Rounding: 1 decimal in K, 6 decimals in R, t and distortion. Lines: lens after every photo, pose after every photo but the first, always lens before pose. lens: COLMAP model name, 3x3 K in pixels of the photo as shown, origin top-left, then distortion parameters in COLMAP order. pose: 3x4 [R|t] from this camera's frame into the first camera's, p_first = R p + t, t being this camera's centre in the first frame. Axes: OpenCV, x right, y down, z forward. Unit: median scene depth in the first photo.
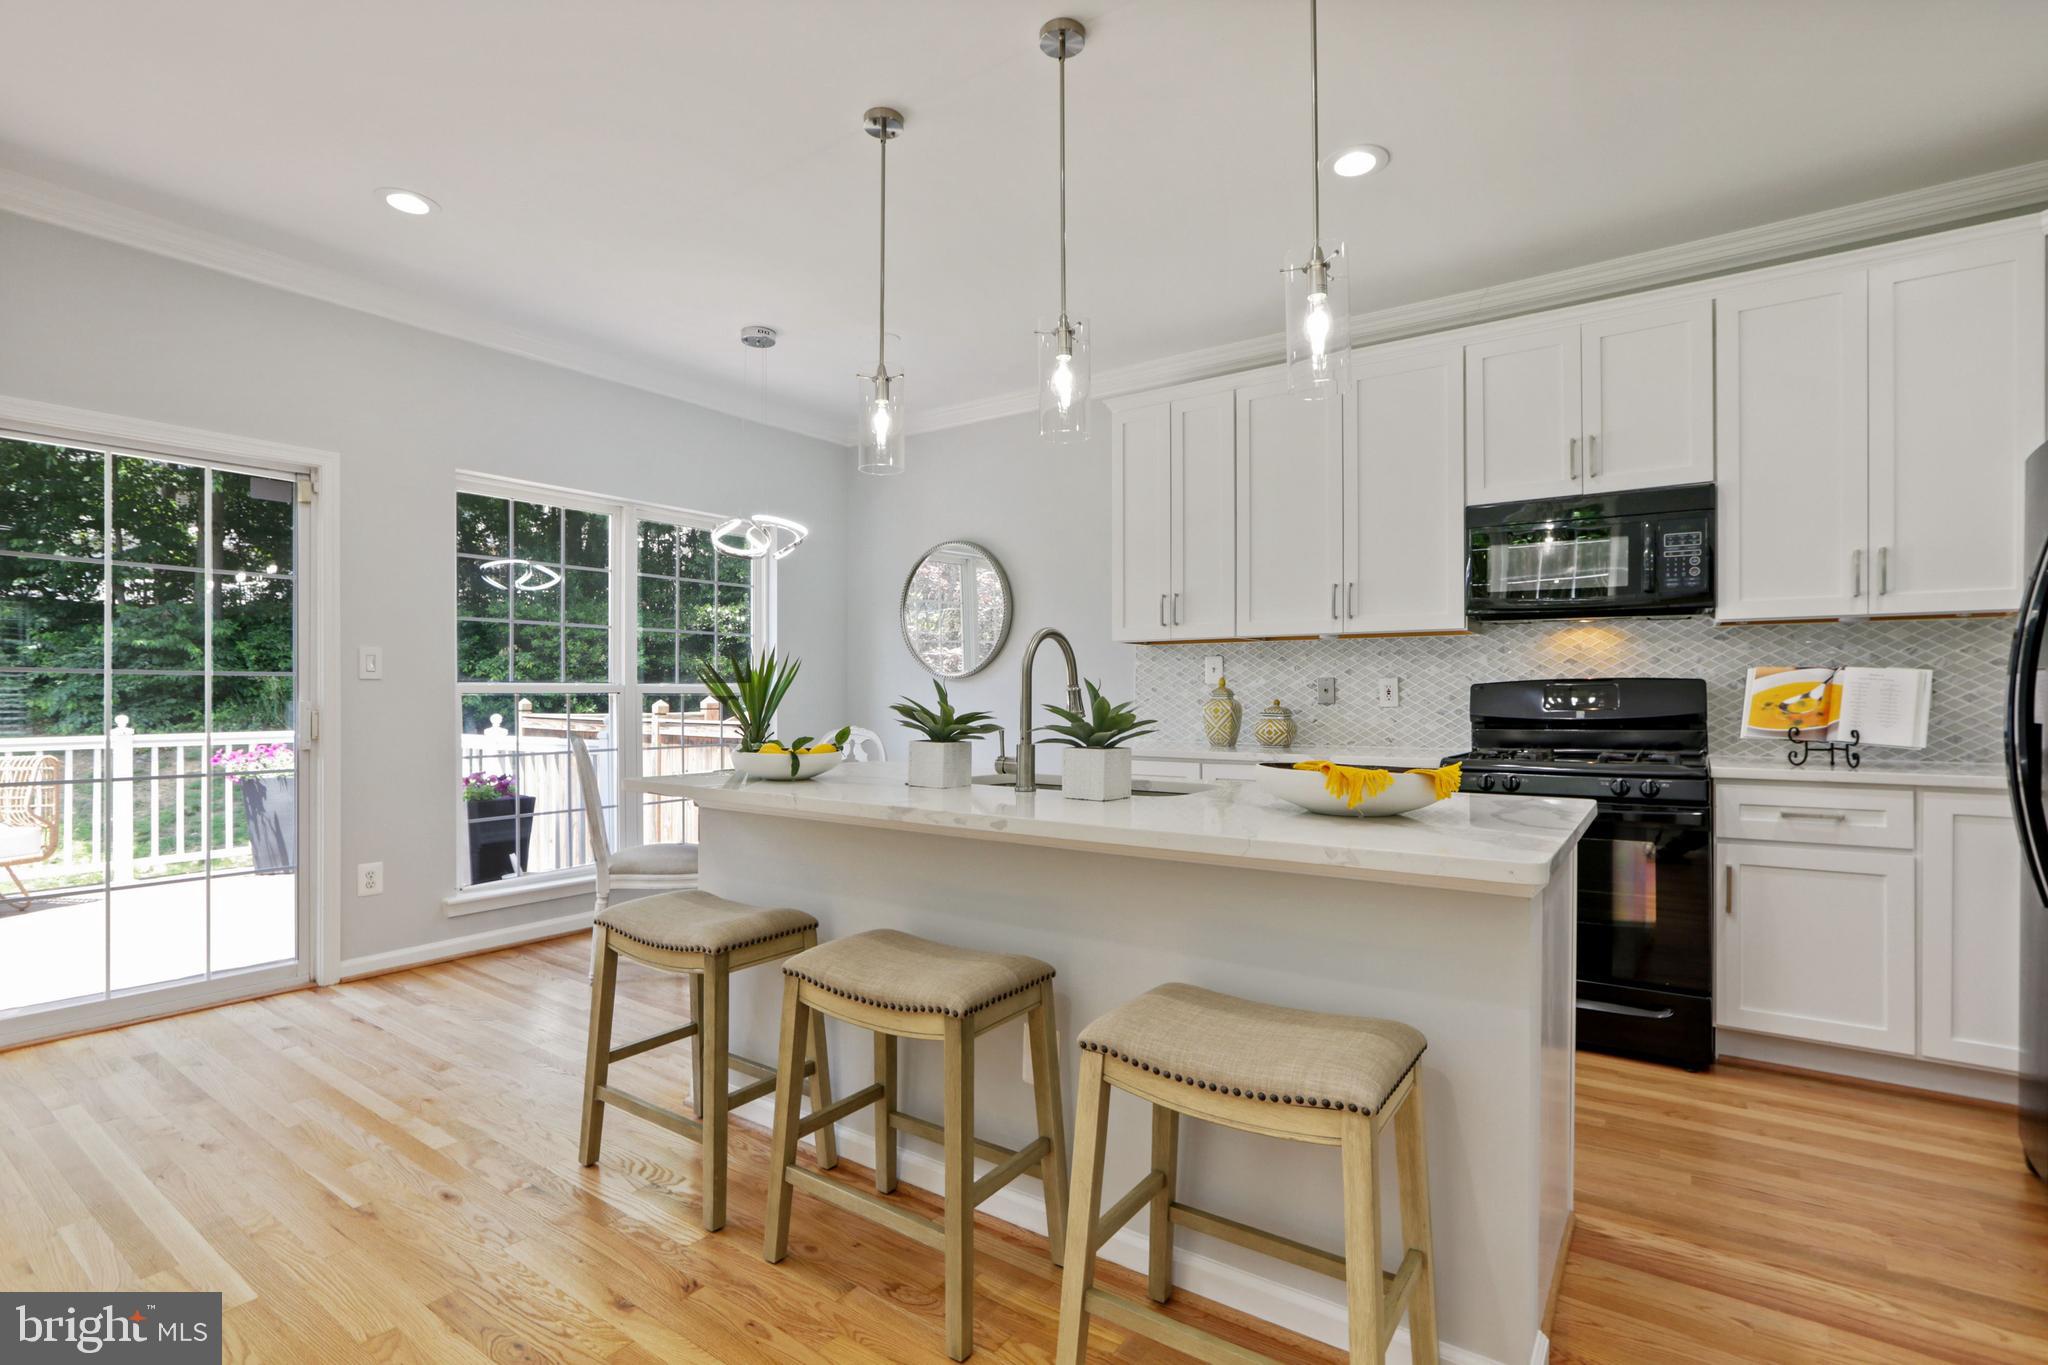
lens RADIAL K [[950.6, 0, 1015.8], [0, 950.6, 682.6], [0, 0, 1]] dist [-0.033984, 0.016159]
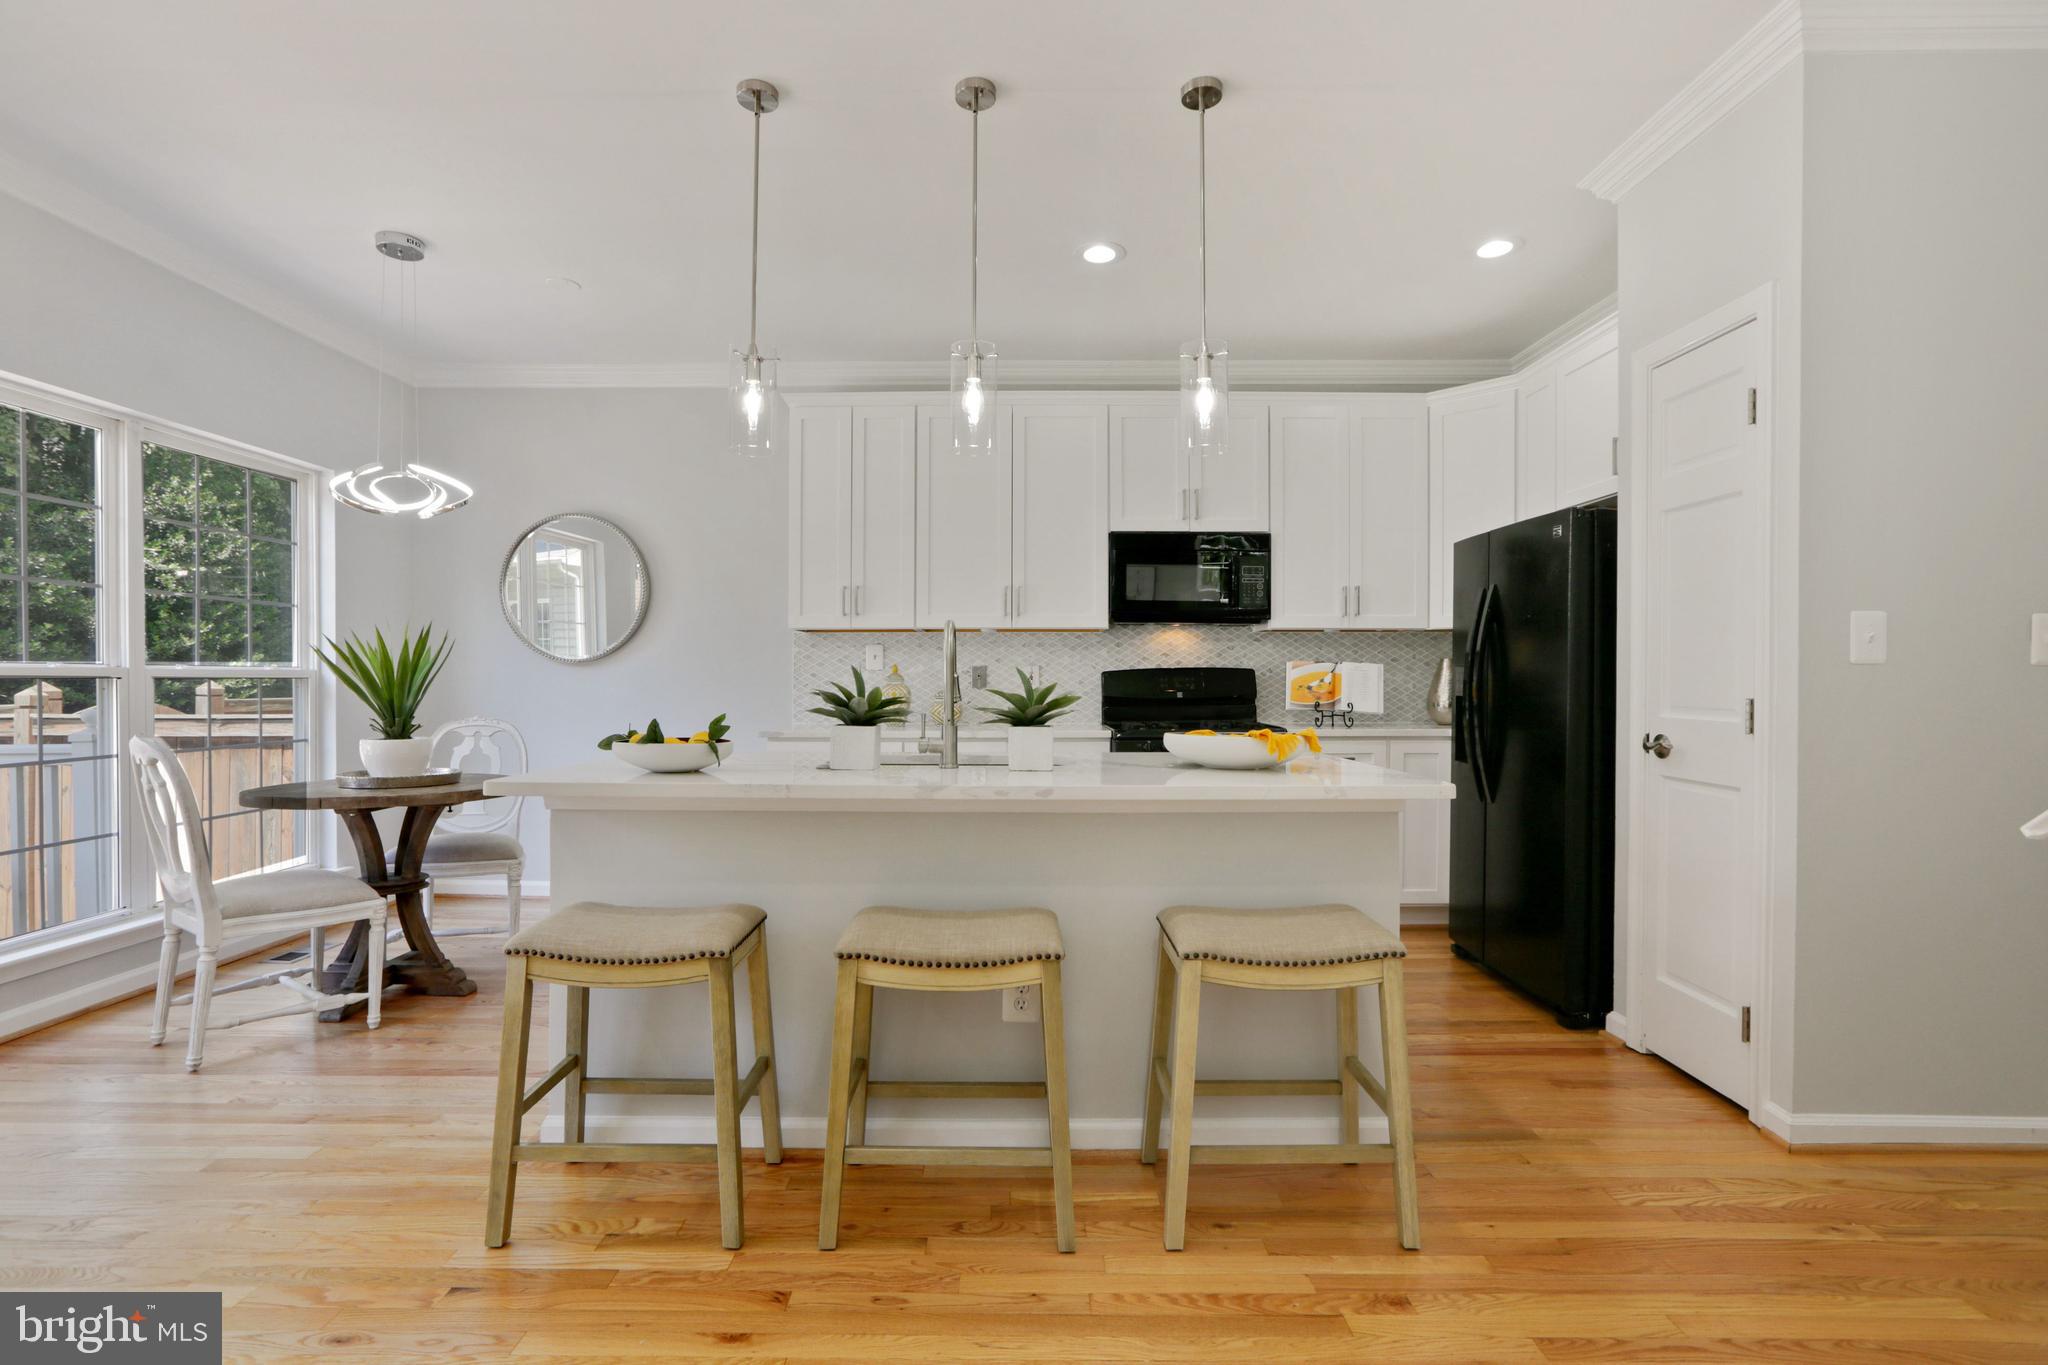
lens RADIAL K [[938.6, 0, 997.5], [0, 938.6, 666.0], [0, 0, 1]] dist [-0.020724, 0.000724]
pose [[0.821552, 0.007877, 0.570079, -0.368703], [-0.007590, 0.999967, -0.002880, -0.001178], [-0.570083, -0.001960, 0.821585, 0.046771]]
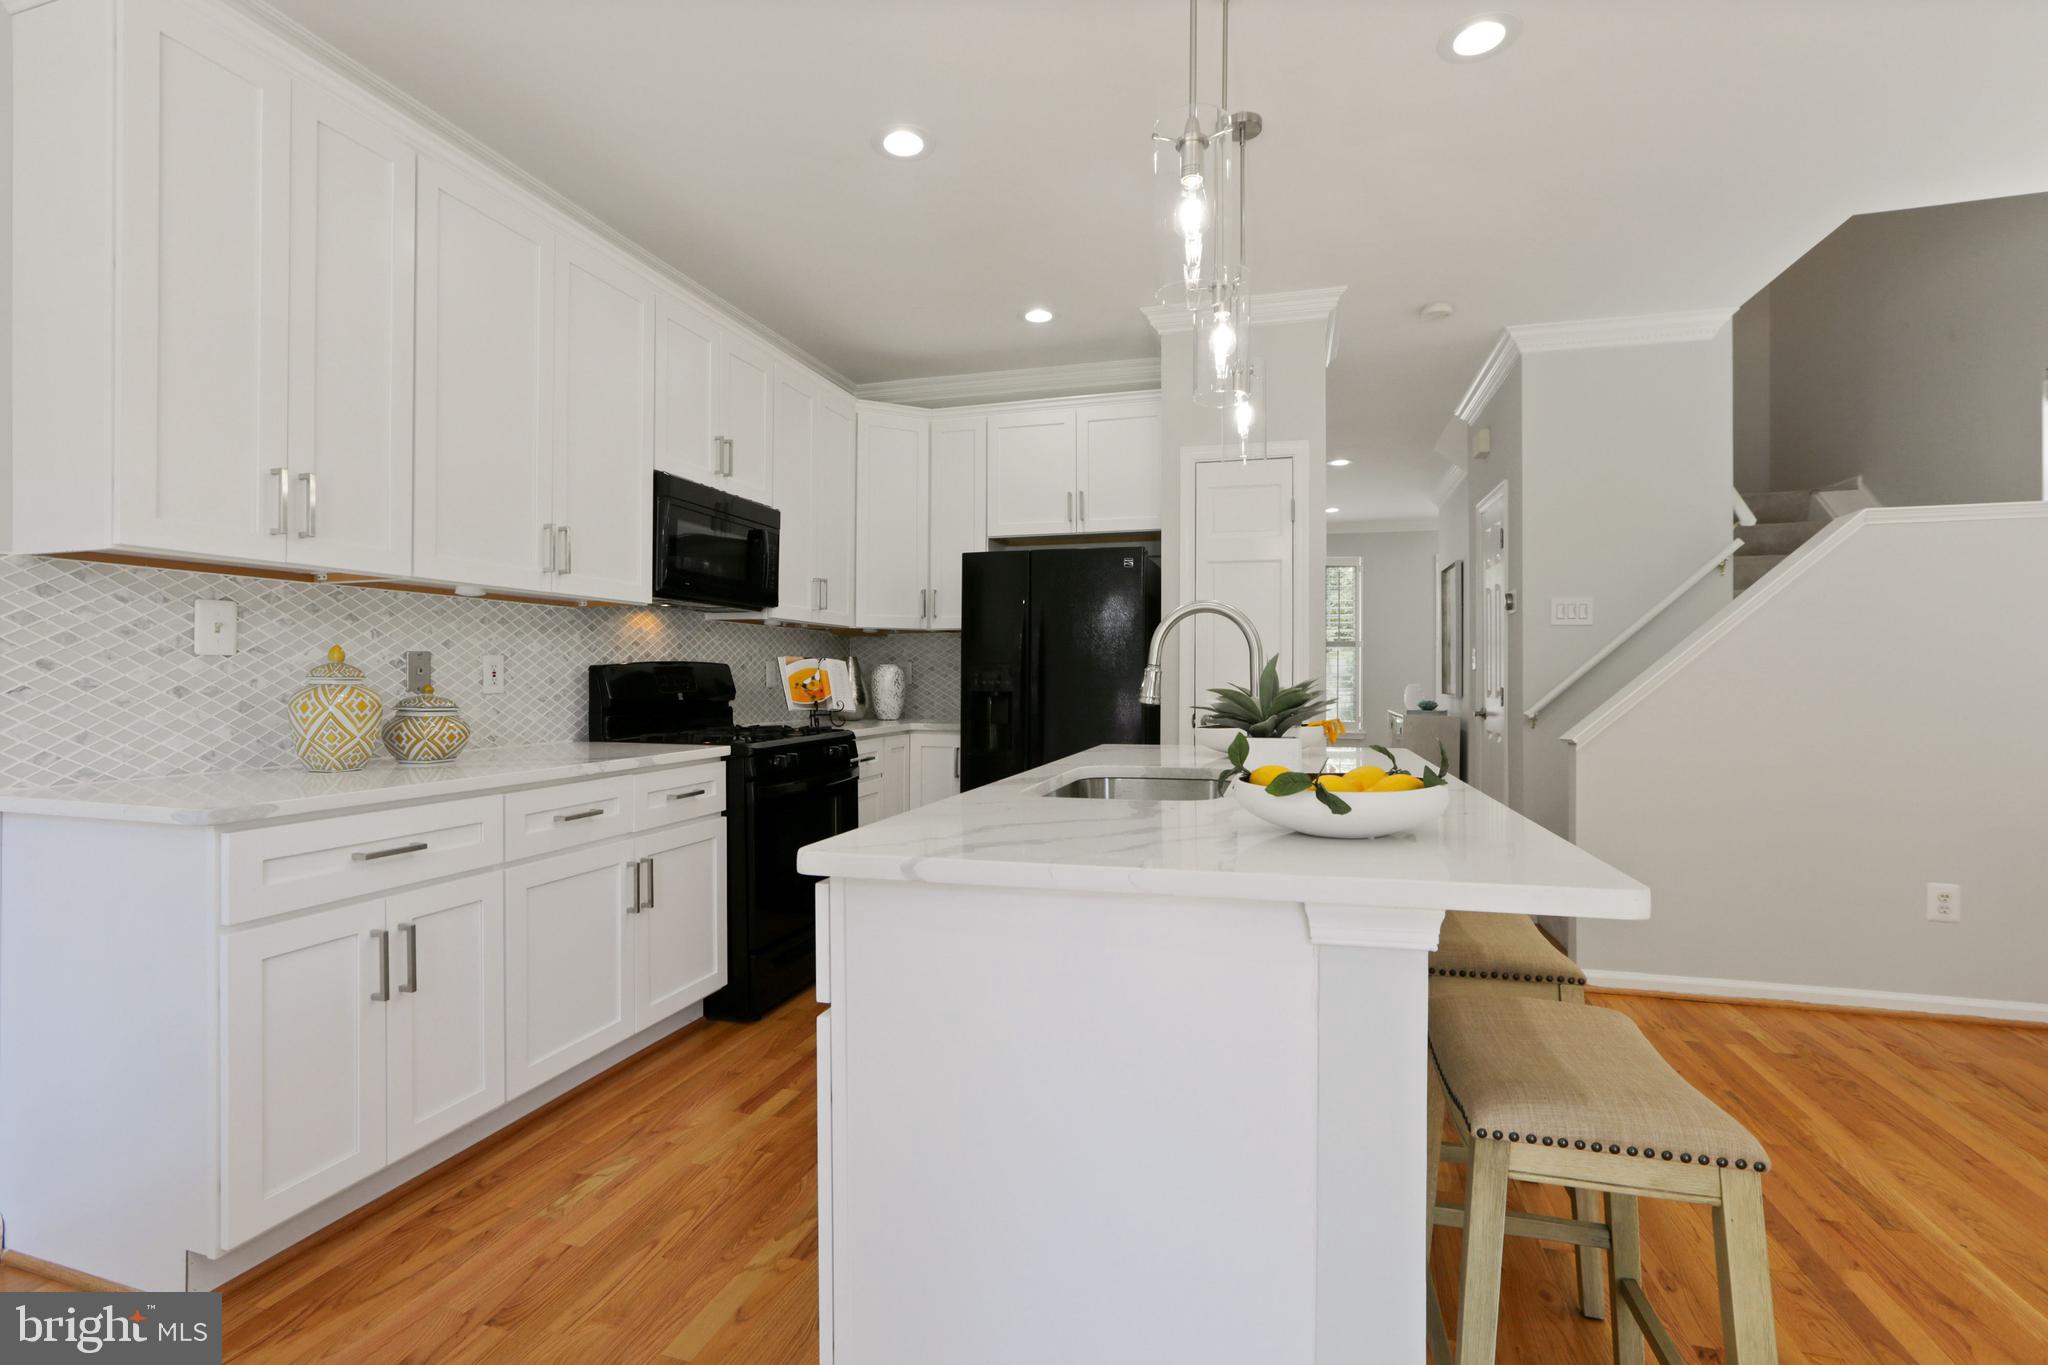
lens RADIAL K [[950.6, 0, 1015.8], [0, 950.6, 682.6], [0, 0, 1]] dist [-0.033984, 0.016159]
pose [[-0.326458, -0.005548, 0.945196, -0.501382], [-0.012607, 0.999919, 0.001515, 0.012264], [-0.945128, -0.011421, -0.326501, 0.970871]]
